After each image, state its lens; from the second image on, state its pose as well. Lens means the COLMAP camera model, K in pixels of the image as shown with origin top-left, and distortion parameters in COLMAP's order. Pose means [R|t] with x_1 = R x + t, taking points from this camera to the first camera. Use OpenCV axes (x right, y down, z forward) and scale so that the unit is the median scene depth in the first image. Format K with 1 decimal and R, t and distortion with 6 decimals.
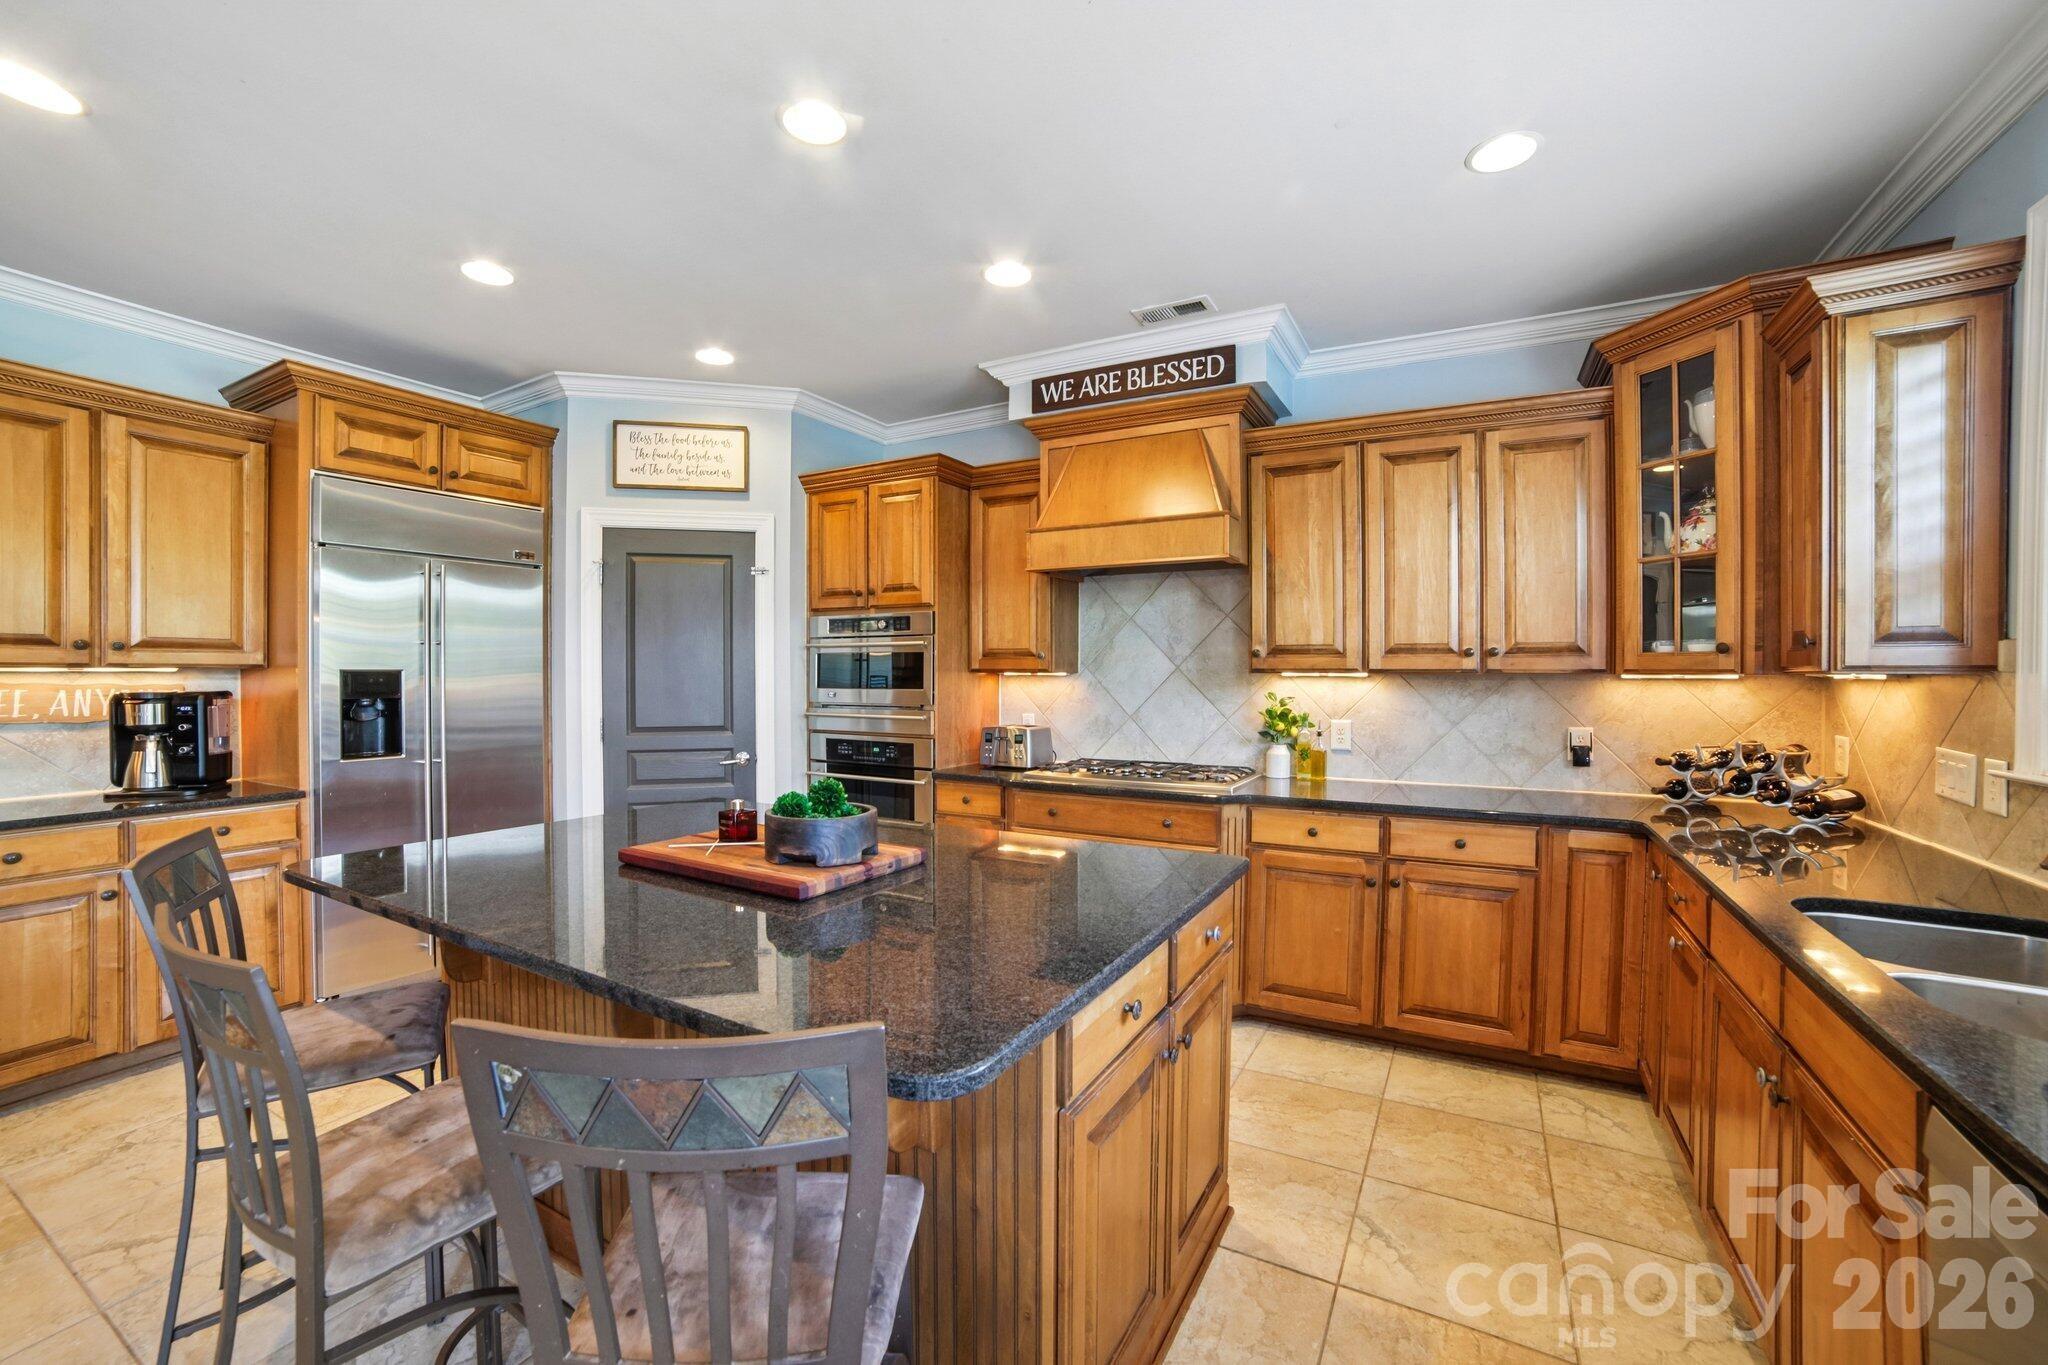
lens RADIAL K [[828.0, 0, 1031.7], [0, 828.0, 674.0], [0, 0, 1]] dist [-0.092137, 0.029490]
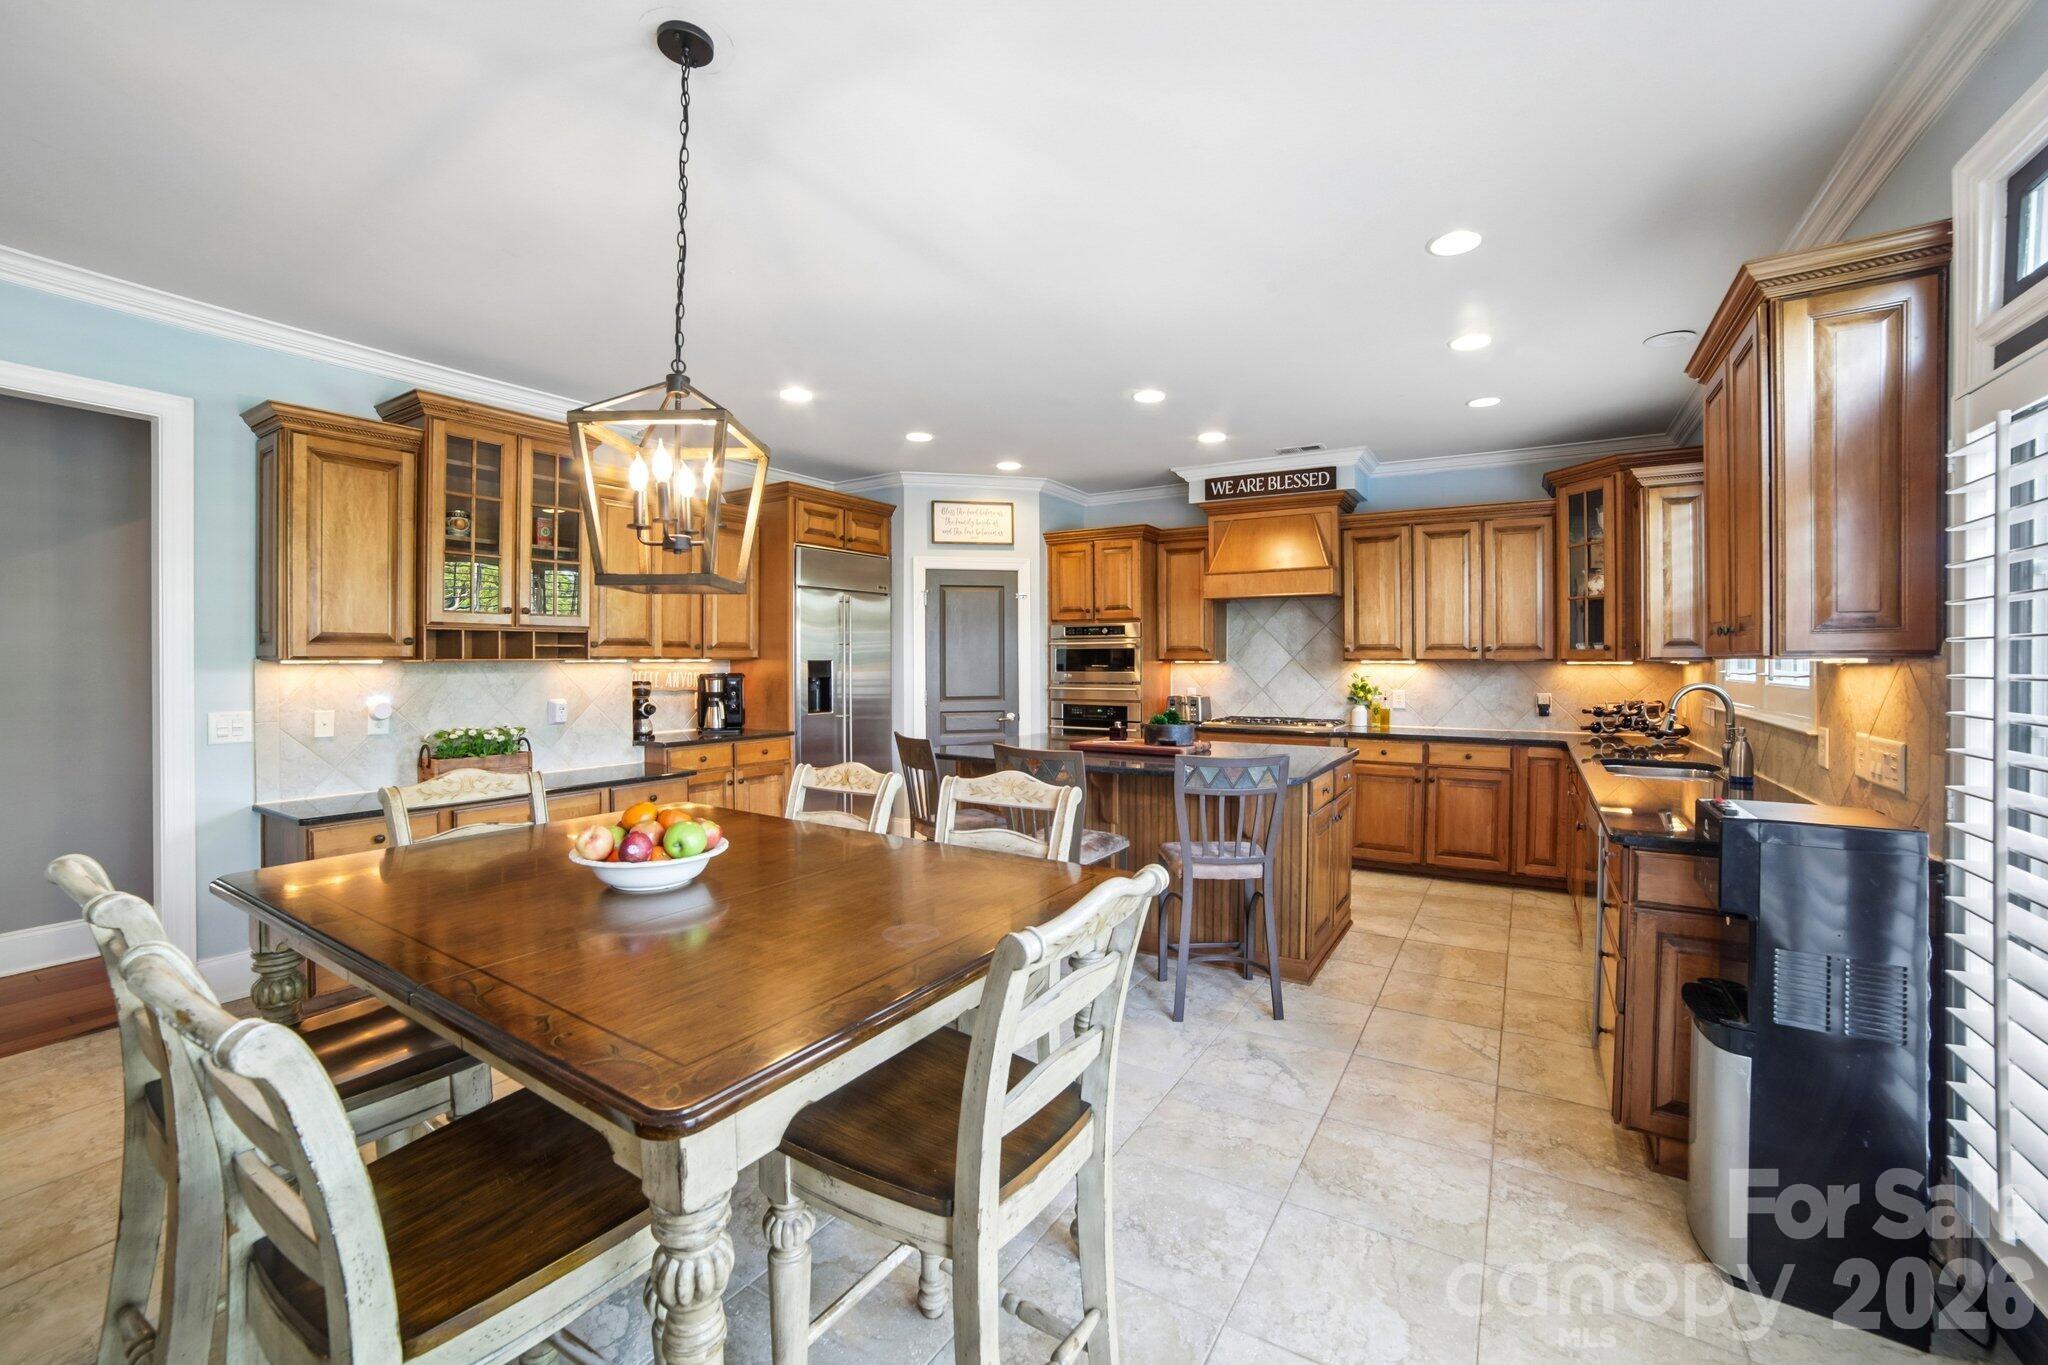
lens RADIAL K [[826.7, 0, 1046.4], [0, 826.7, 656.5], [0, 0, 1]] dist [-0.067061, 0.000047]
pose [[0.999326, -0.002068, -0.036663, -0.276912], [0.001837, 0.999978, -0.006329, -0.001525], [0.036676, 0.006257, 0.999308, -0.684171]]
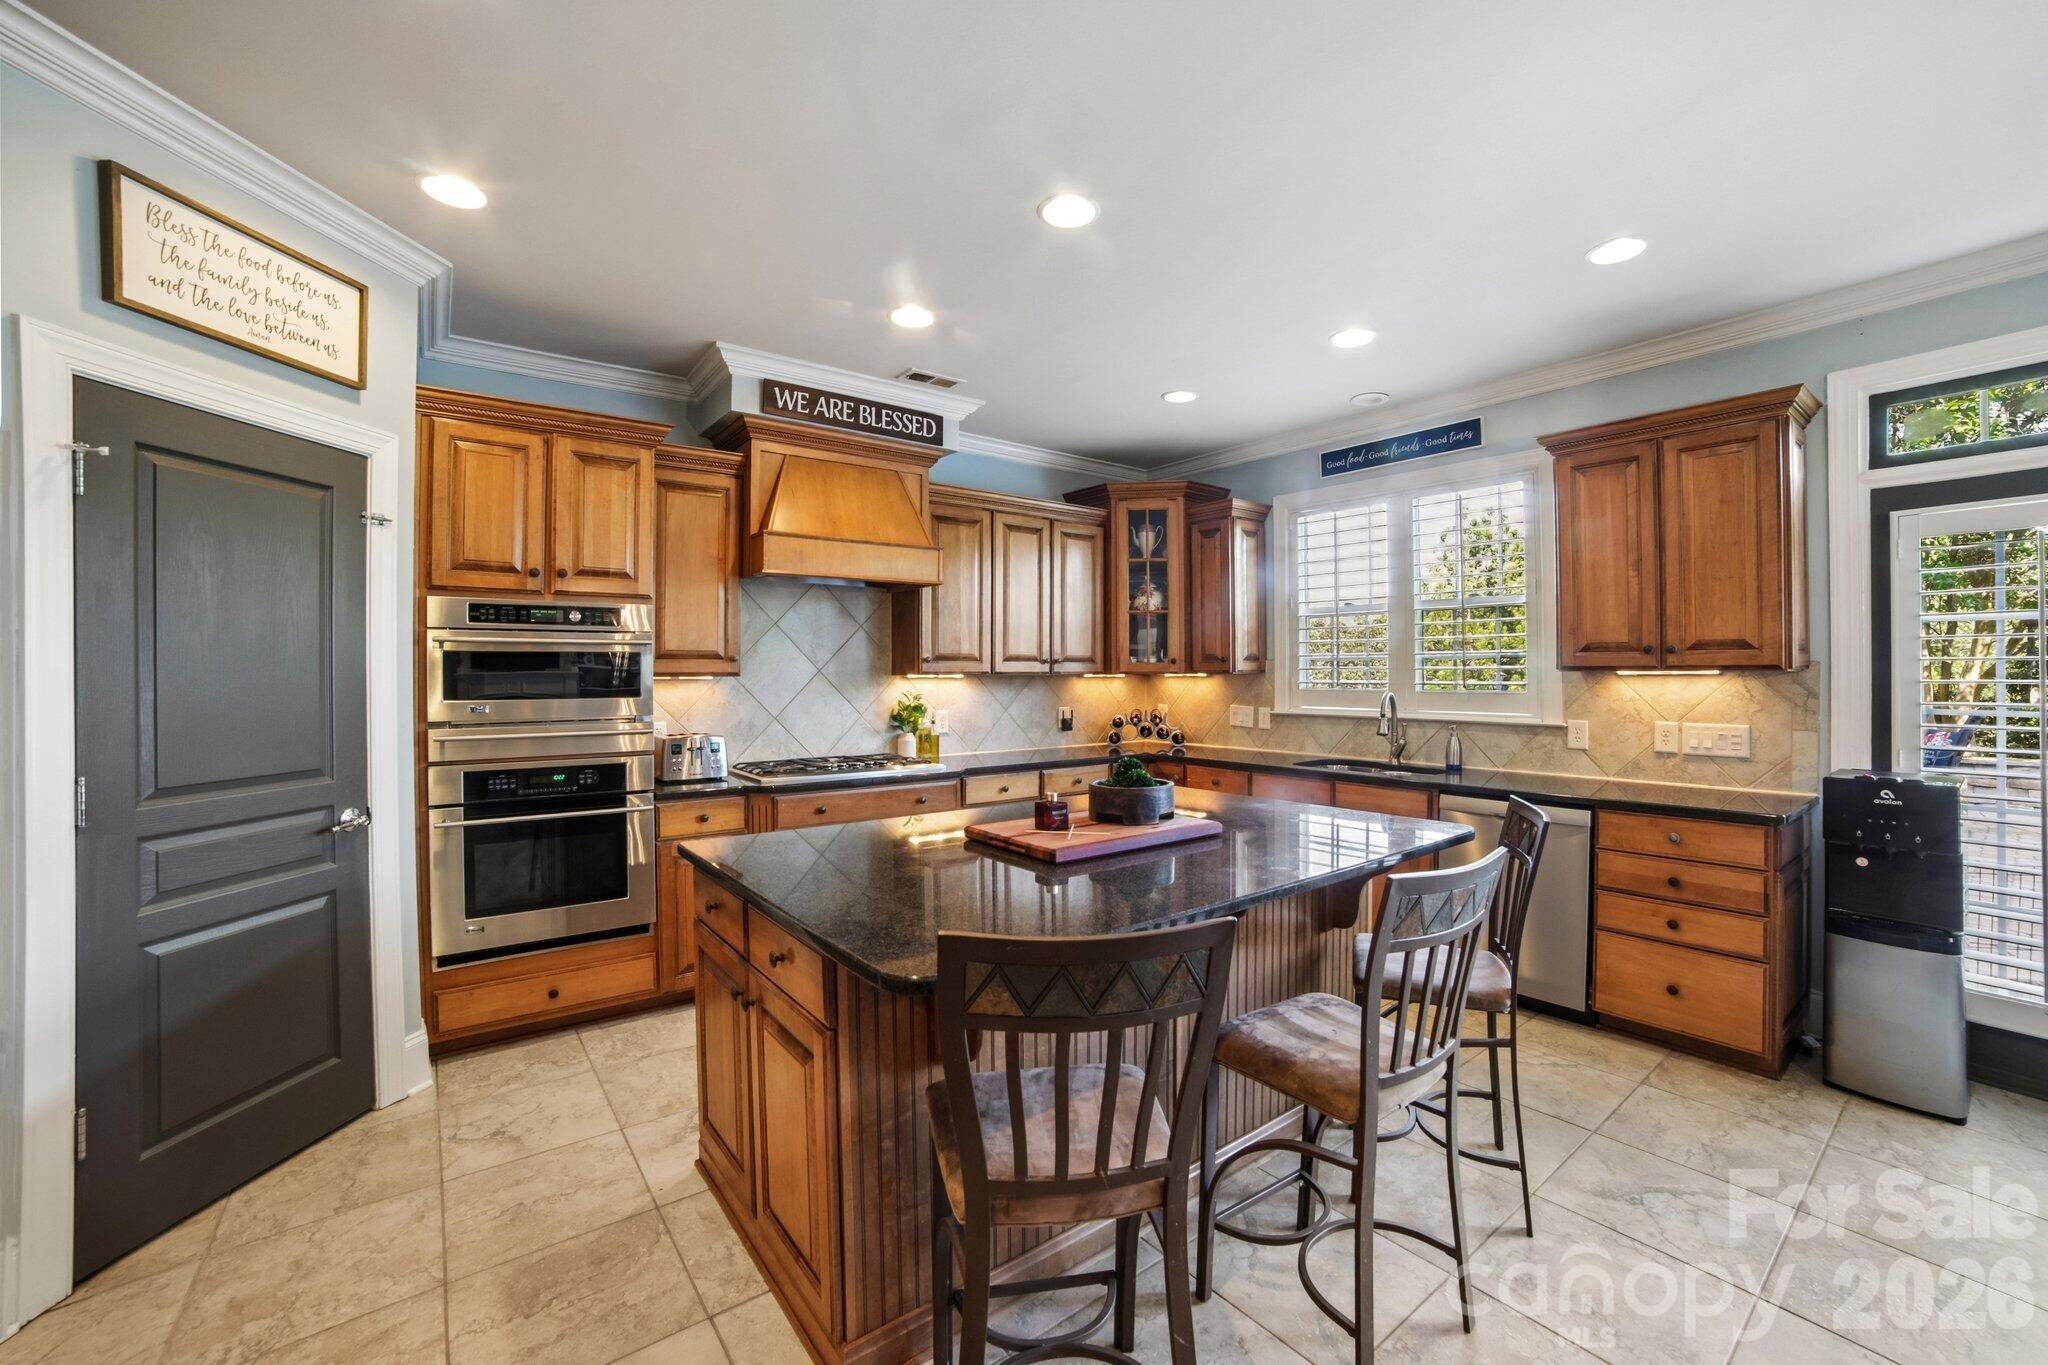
lens RADIAL K [[828.0, 0, 1031.7], [0, 828.0, 674.0], [0, 0, 1]] dist [-0.092137, 0.029490]
pose [[0.395608, -0.004125, 0.918410, -0.840777], [0.006485, 0.999978, 0.001698, -0.004324], [-0.918397, 0.005284, 0.395626, 0.353462]]
